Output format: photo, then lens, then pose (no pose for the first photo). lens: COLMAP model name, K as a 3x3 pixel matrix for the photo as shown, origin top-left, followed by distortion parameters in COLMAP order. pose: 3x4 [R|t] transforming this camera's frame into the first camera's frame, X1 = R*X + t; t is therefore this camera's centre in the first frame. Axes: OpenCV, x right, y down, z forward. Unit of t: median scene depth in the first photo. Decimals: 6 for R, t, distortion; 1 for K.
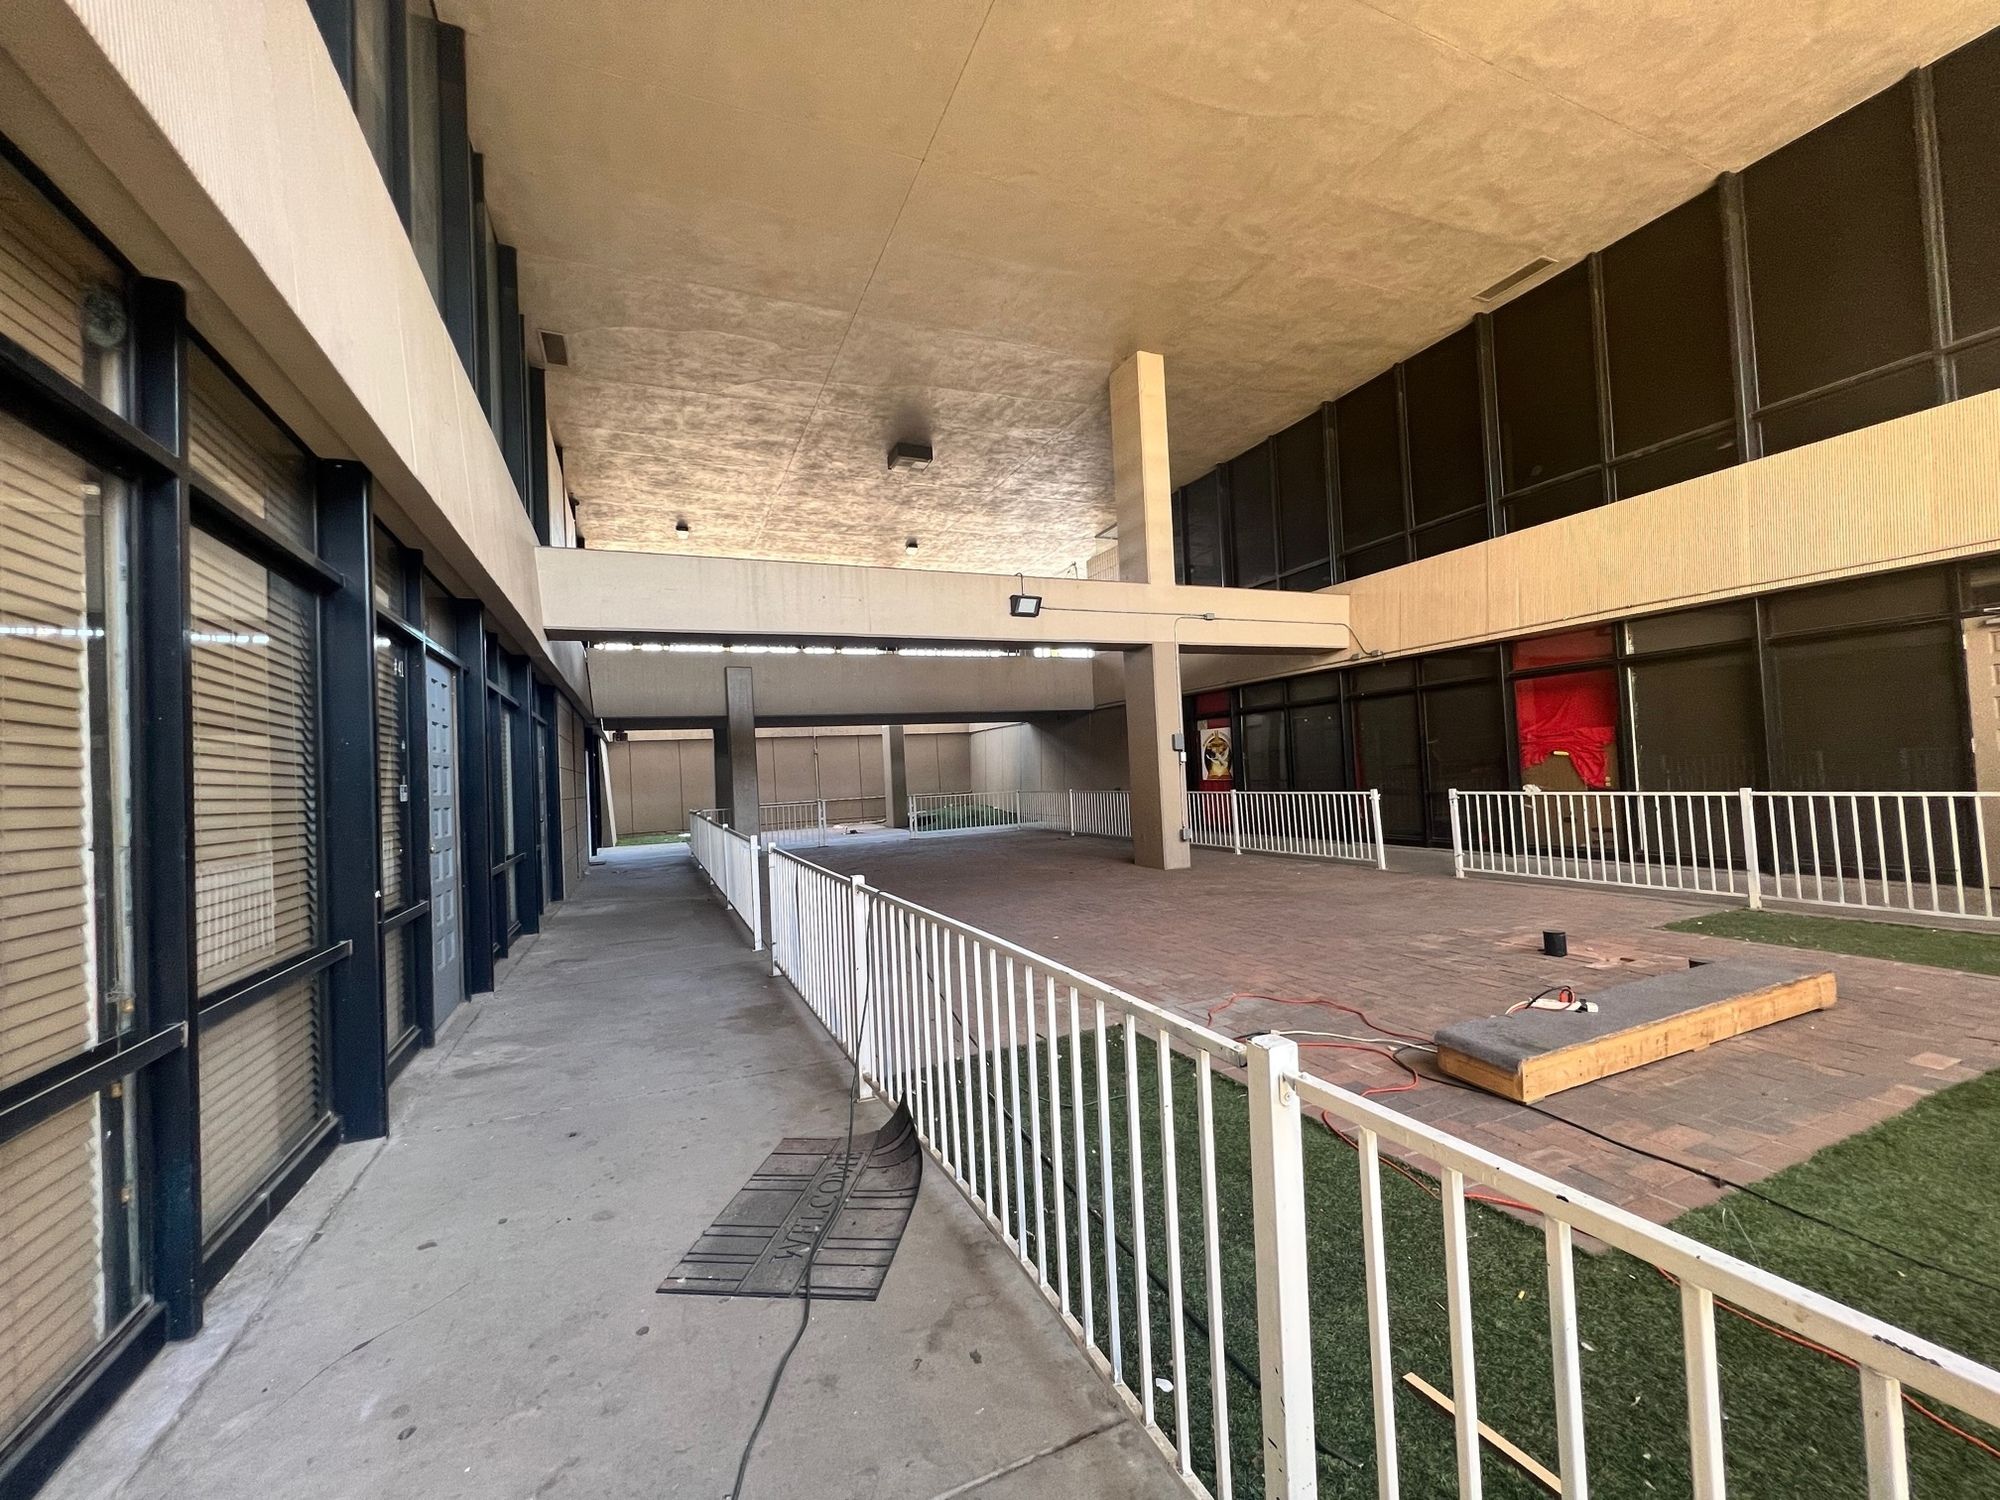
lens RADIAL K [[798.9, 0, 1002.9], [0, 798.9, 751.4], [0, 0, 1]] dist [-0.002883, 0.001288]
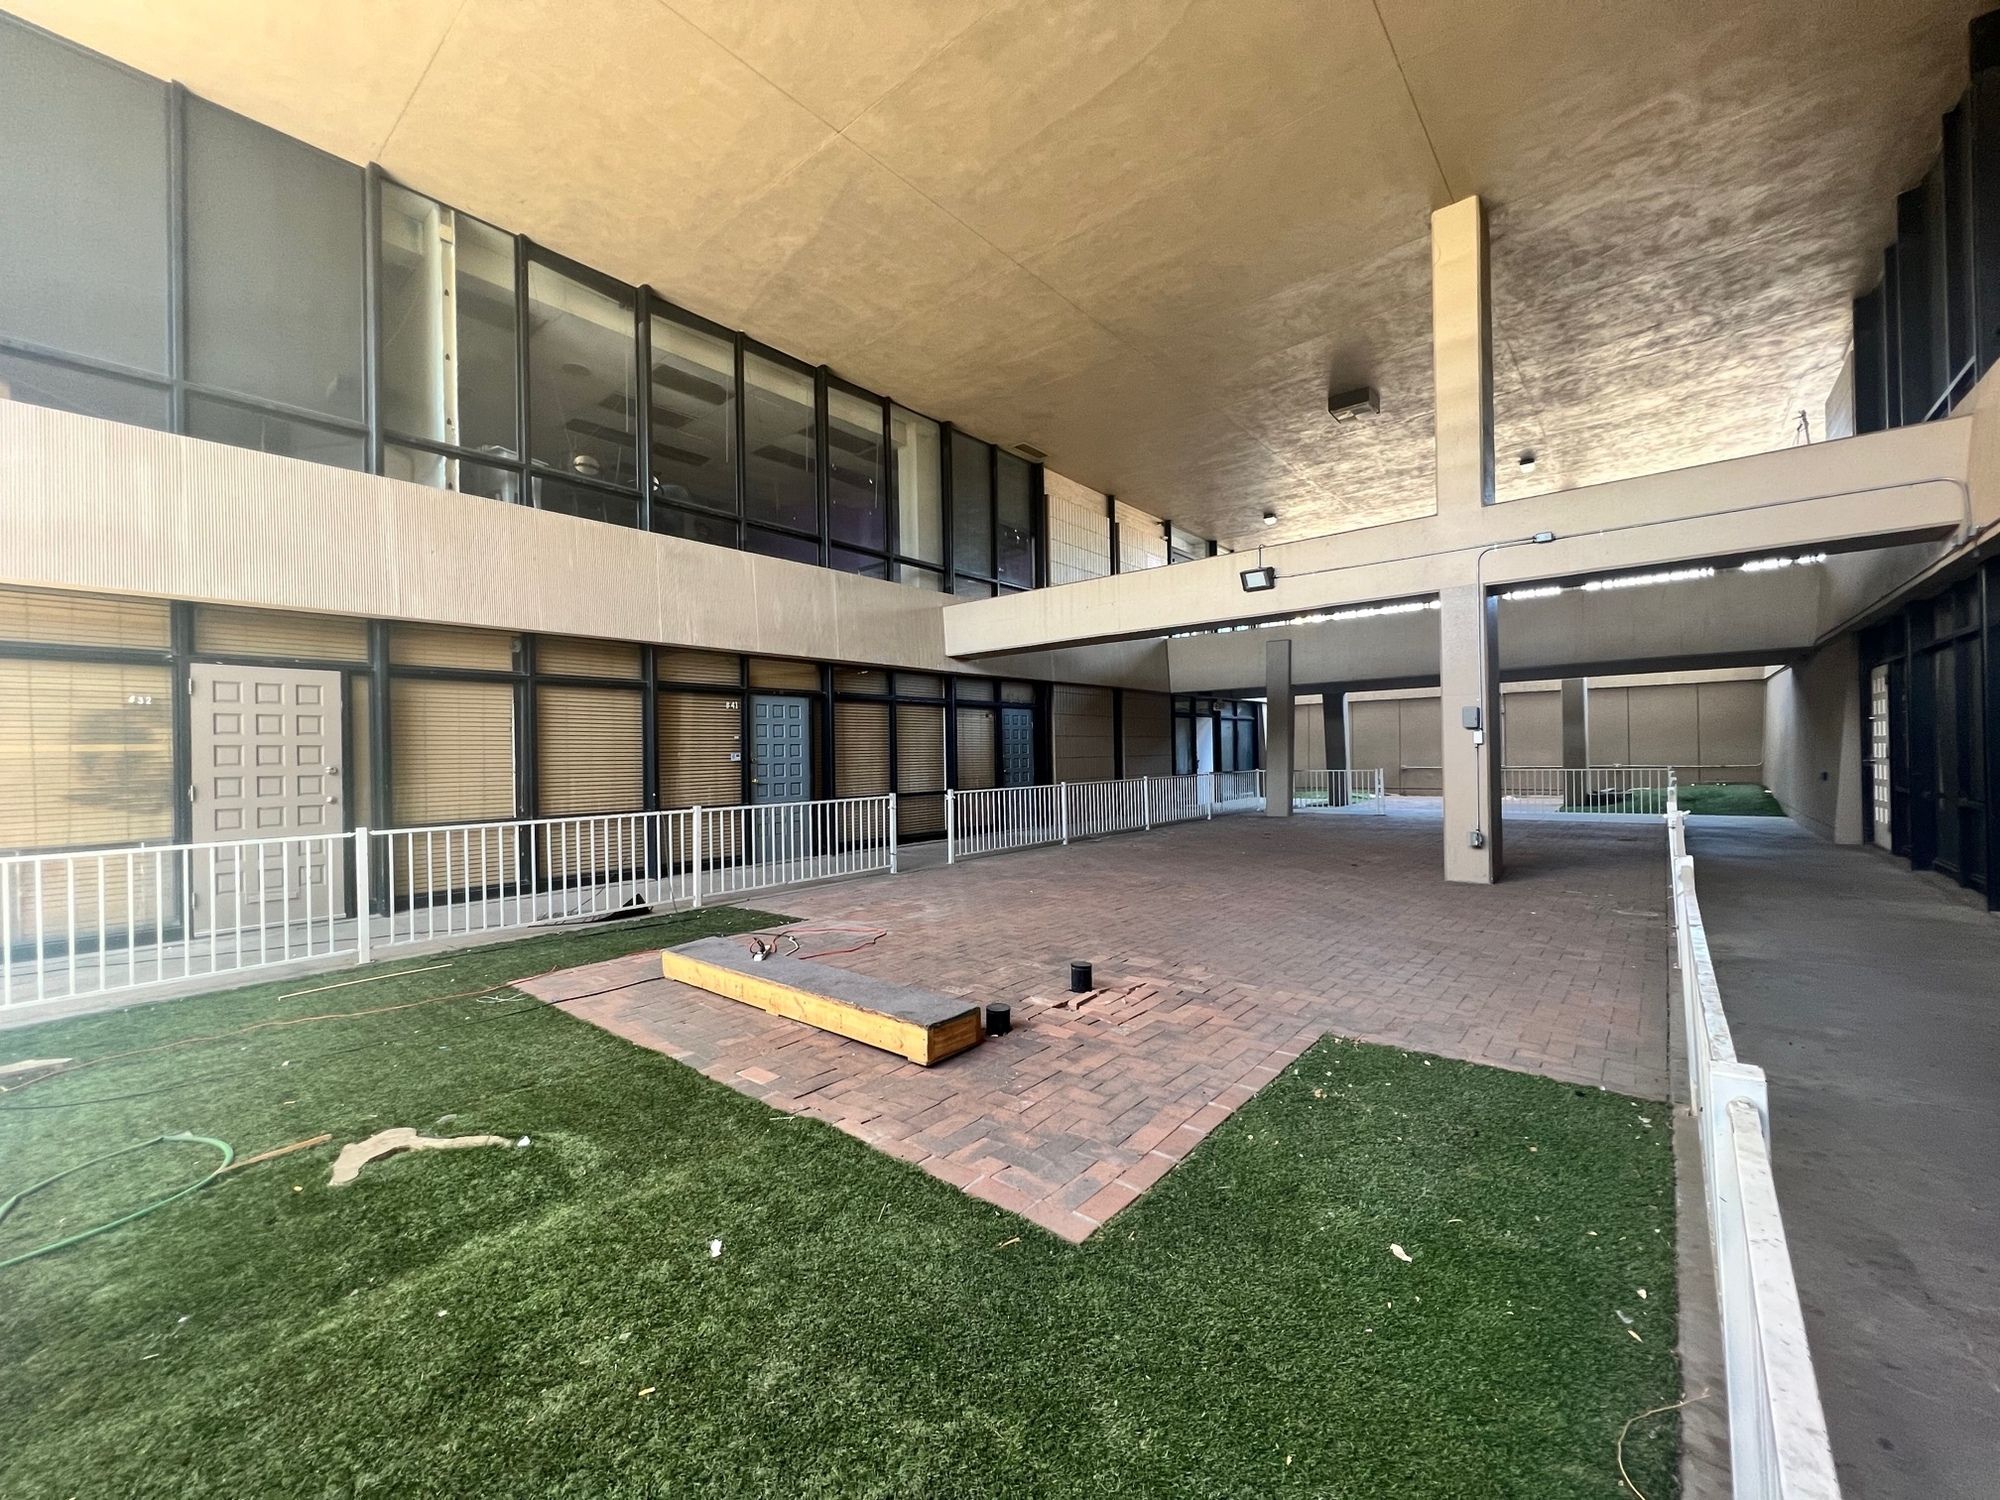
lens RADIAL K [[798.9, 0, 1002.8], [0, 798.9, 750.8], [0, 0, 1]] dist [-0.002883, 0.001288]
pose [[0.441144, 0.037404, -0.896657, 0.473442], [0.020593, 0.998446, 0.051782, -0.019064], [0.897200, -0.041309, 0.439688, 0.178334]]
